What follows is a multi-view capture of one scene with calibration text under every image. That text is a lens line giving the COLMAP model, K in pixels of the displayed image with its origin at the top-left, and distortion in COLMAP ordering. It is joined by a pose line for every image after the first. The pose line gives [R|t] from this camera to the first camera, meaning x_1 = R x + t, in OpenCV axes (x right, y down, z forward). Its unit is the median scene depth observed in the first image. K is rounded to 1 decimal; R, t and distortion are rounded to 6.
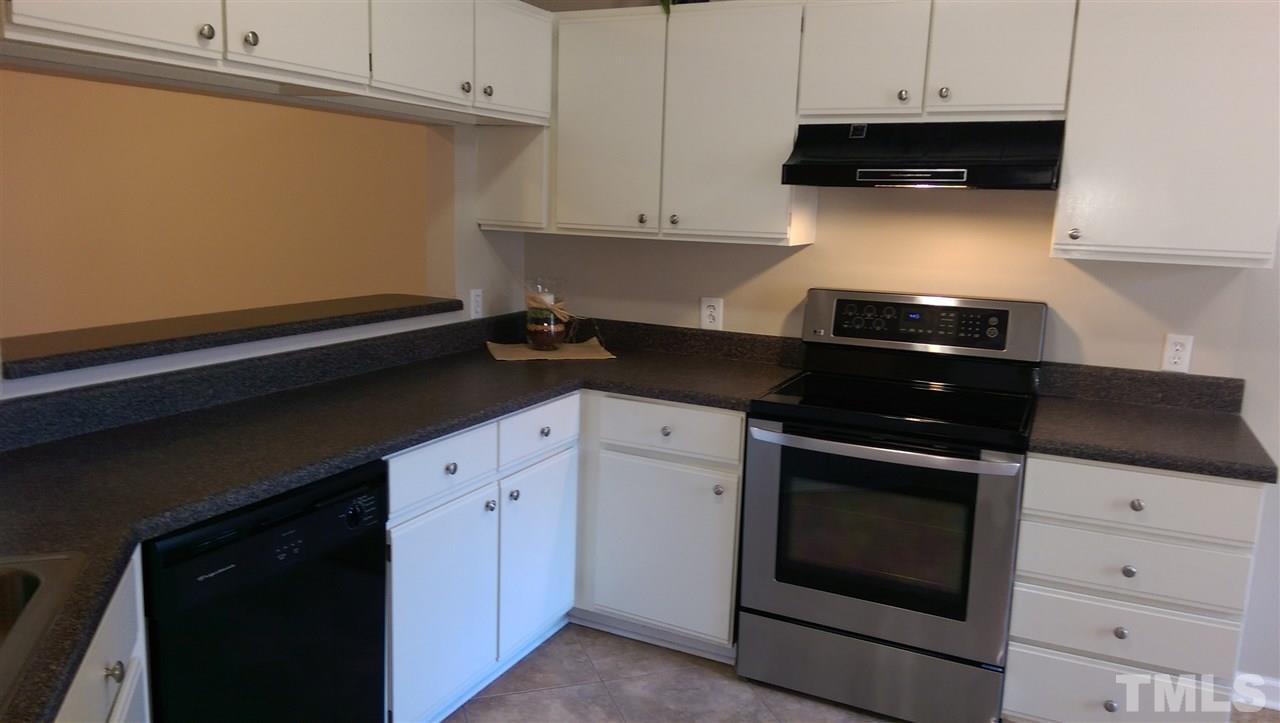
lens RADIAL K [[913.4, 0, 640.4], [0, 913.4, 362.3], [0, 0, 1]] dist [0.035918, -0.011888]
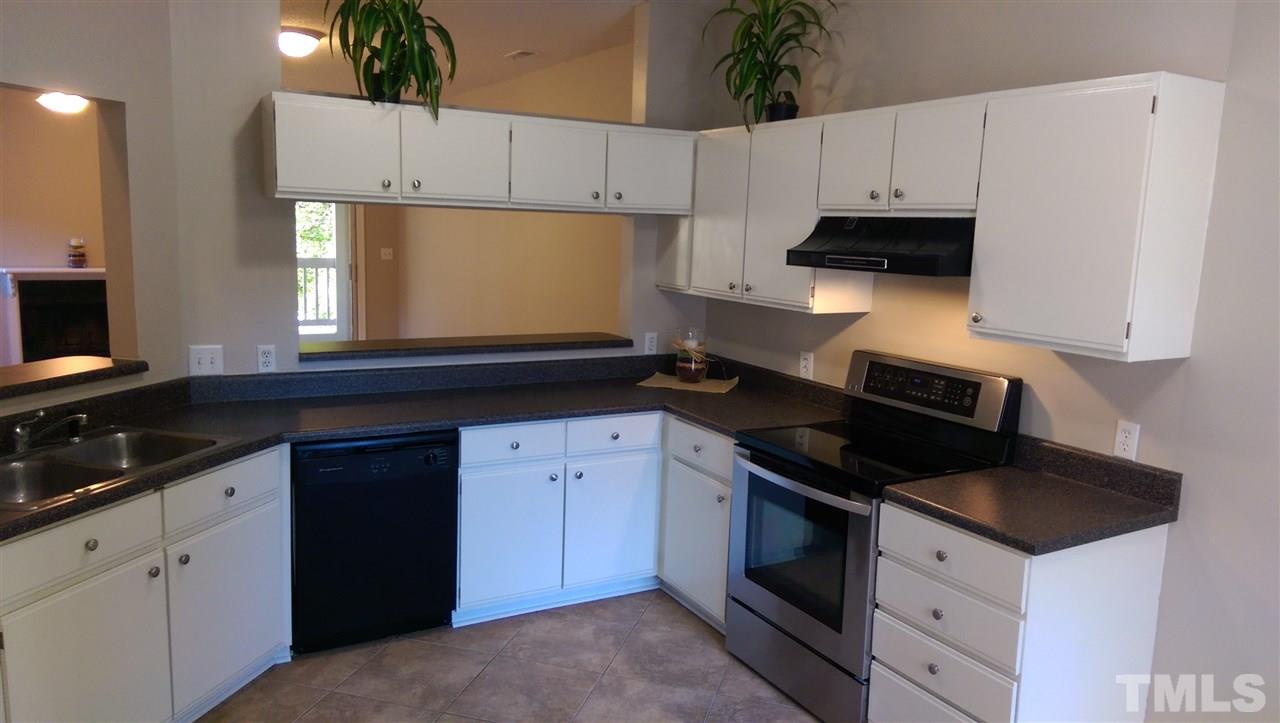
lens RADIAL K [[913.4, 0, 643.5], [0, 913.4, 360.2], [0, 0, 1]] dist [0.035918, -0.011888]
pose [[0.817818, 0.081717, -0.569646, 0.704494], [-0.107079, 0.994188, -0.011111, -0.028450], [0.565427, 0.070084, 0.821815, -0.134362]]
